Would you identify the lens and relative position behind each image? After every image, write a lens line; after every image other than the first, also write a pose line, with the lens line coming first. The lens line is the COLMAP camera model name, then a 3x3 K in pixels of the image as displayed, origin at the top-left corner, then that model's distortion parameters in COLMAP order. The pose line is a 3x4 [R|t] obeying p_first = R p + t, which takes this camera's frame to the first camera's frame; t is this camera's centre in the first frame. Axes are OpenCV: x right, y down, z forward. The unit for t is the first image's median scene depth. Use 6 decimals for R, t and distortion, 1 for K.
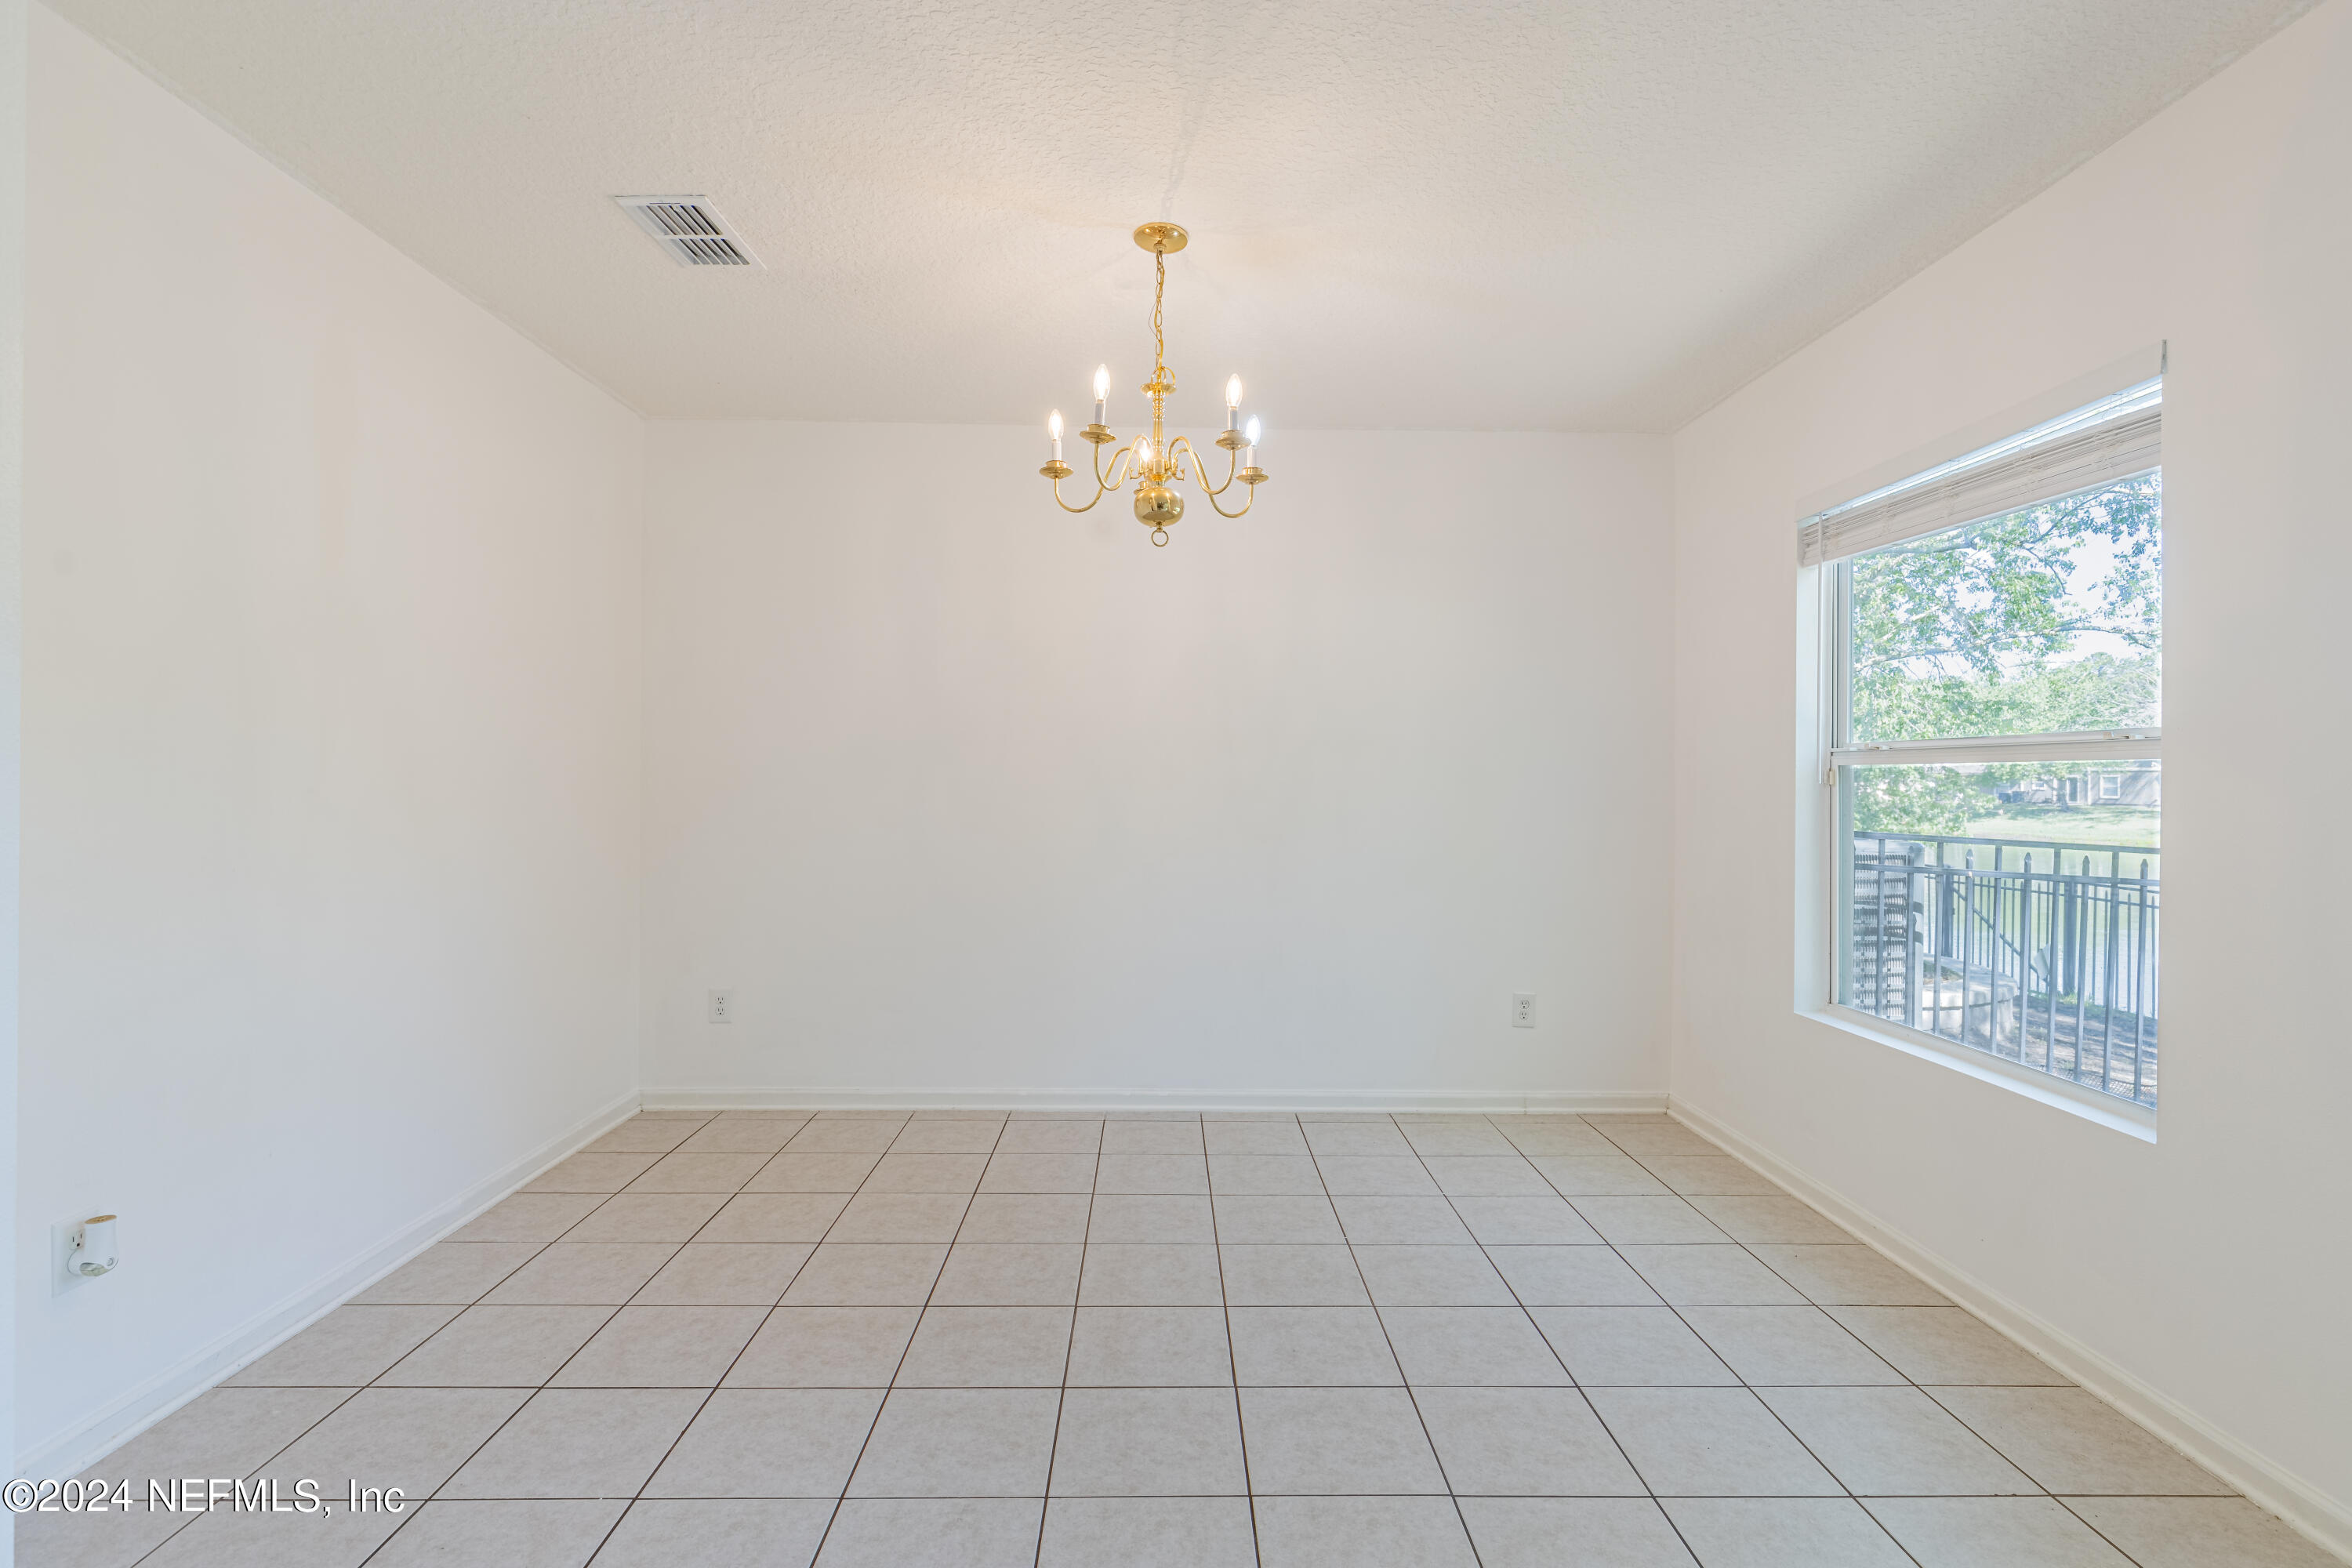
lens RADIAL K [[1119.2, 0, 1179.2], [0, 1119.2, 778.8], [0, 0, 1]] dist [-0.000316, -0.000105]
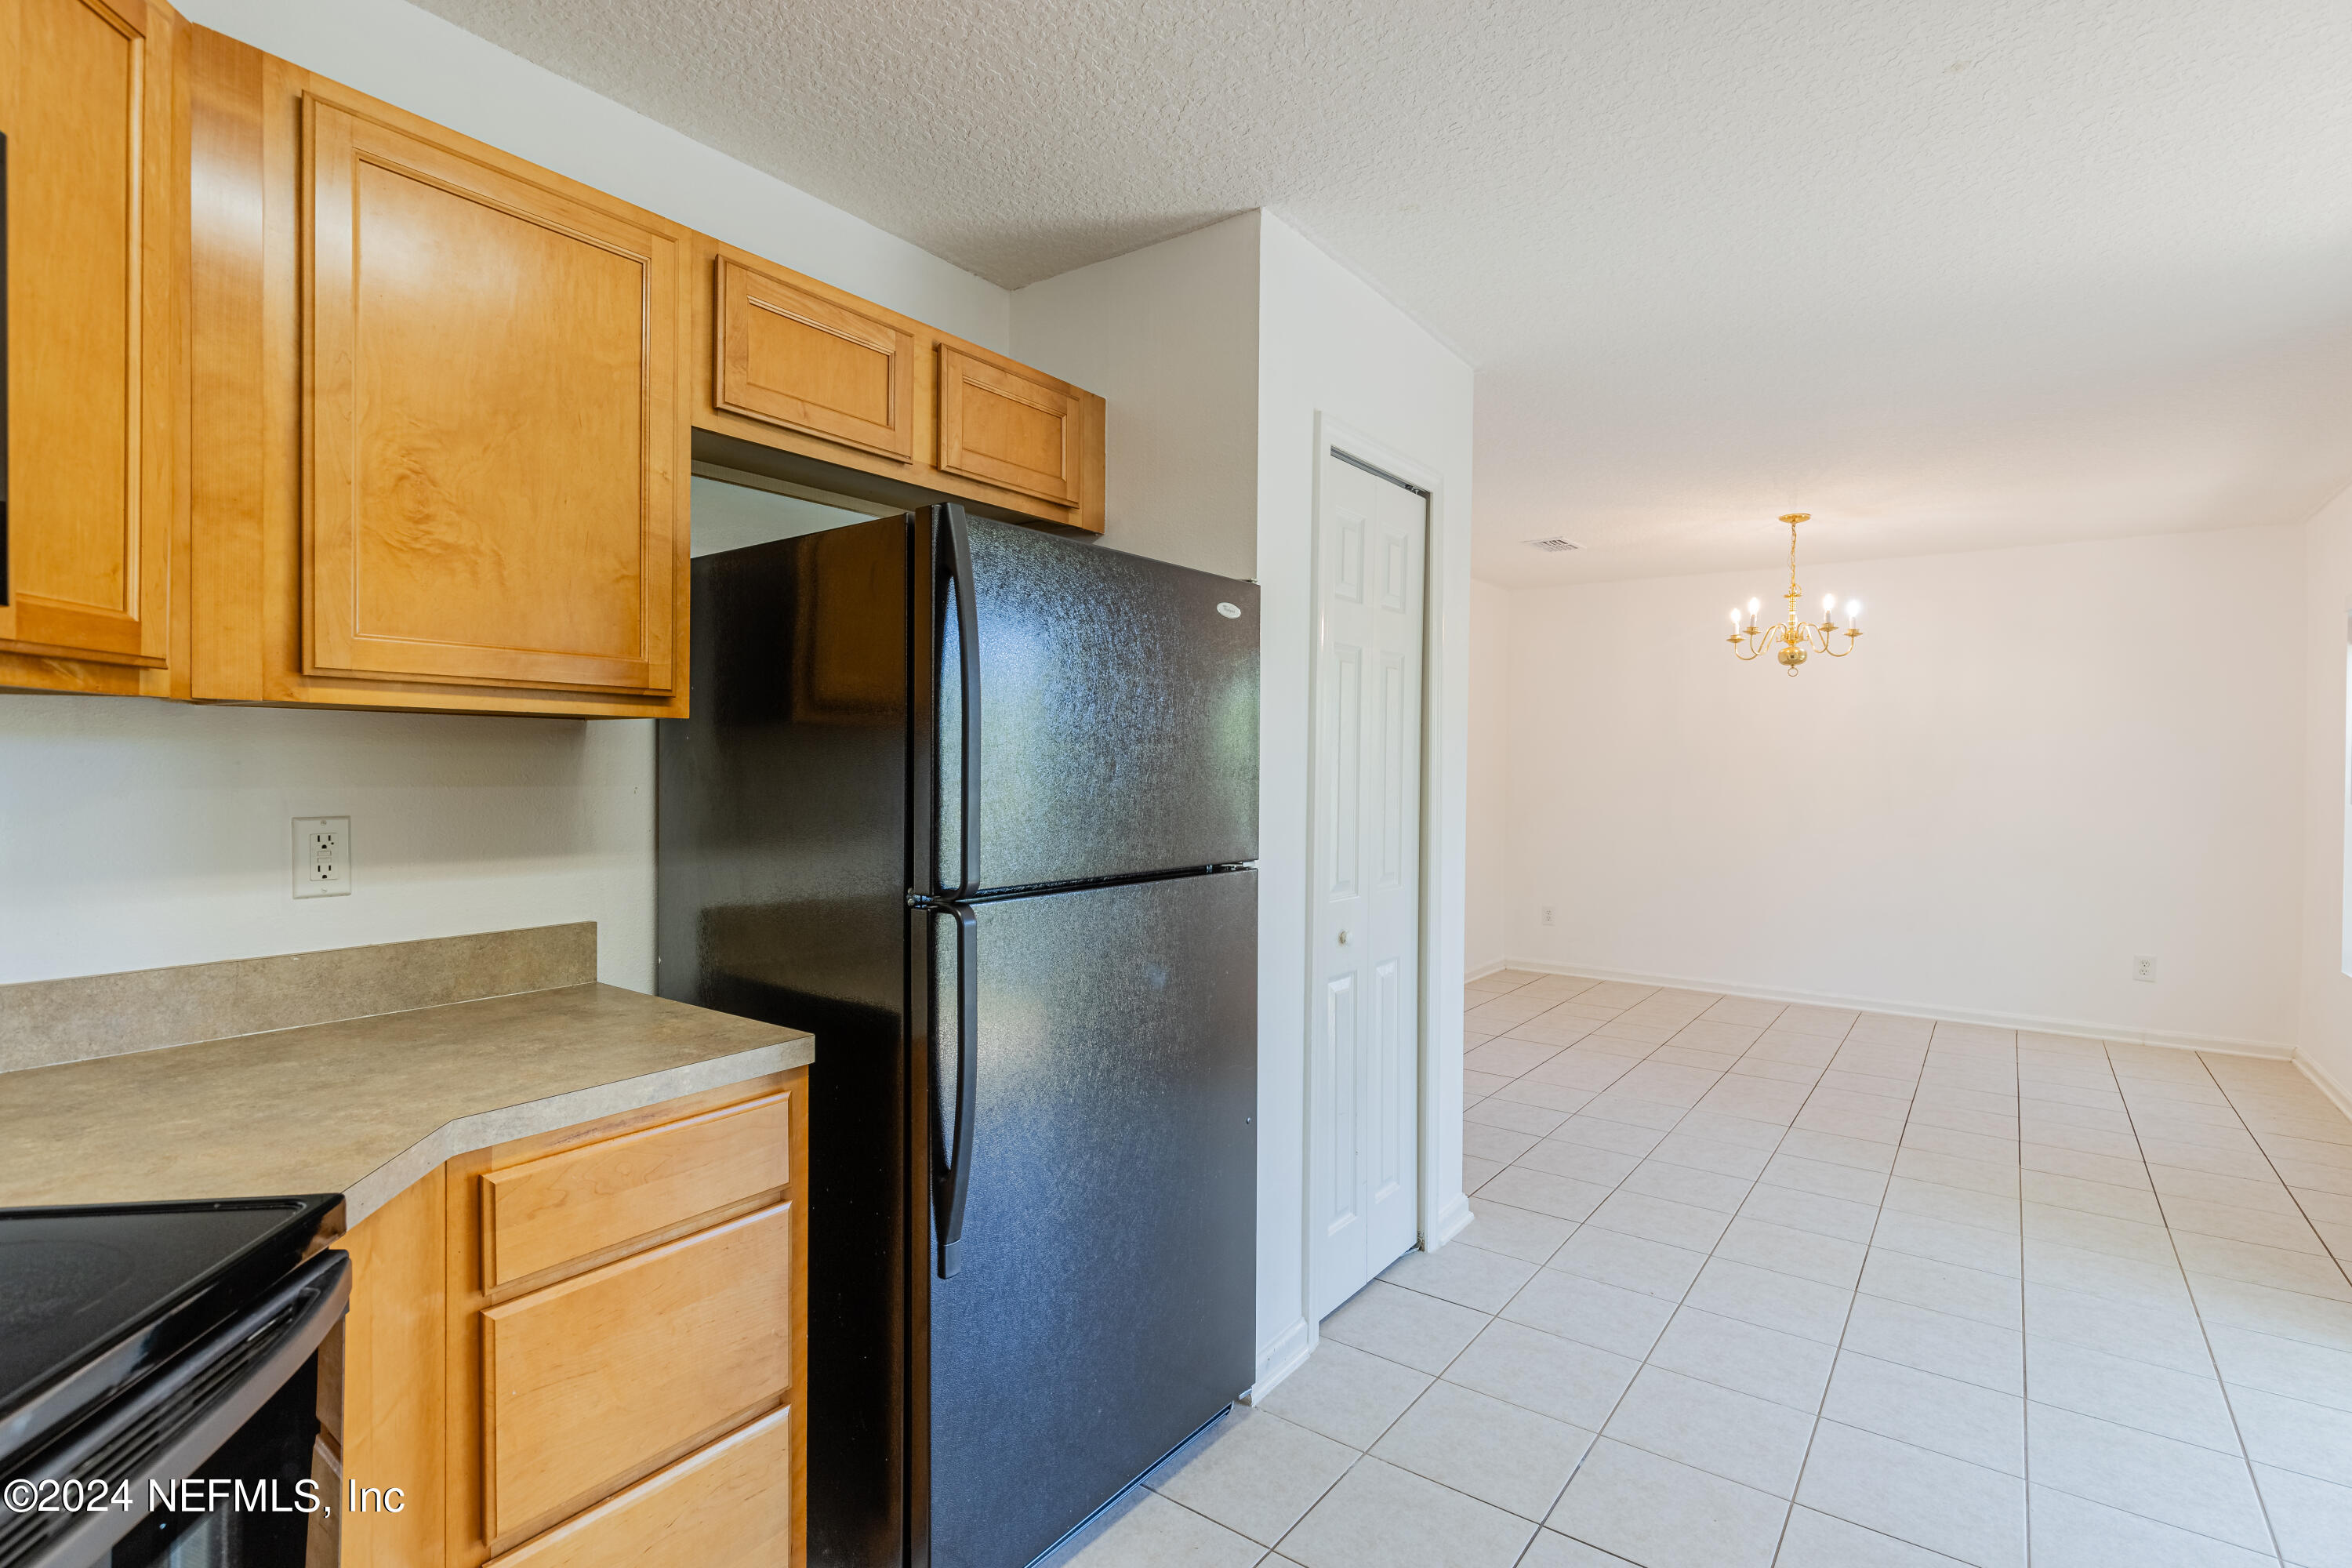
lens RADIAL K [[1119.2, 0, 1179.2], [0, 1119.2, 778.8], [0, 0, 1]] dist [-0.000316, -0.000105]
pose [[0.792188, 0.006599, -0.610241, 0.320092], [-0.002299, 0.999967, 0.007829, -0.042056], [0.610272, -0.004799, 0.792177, -1.171220]]
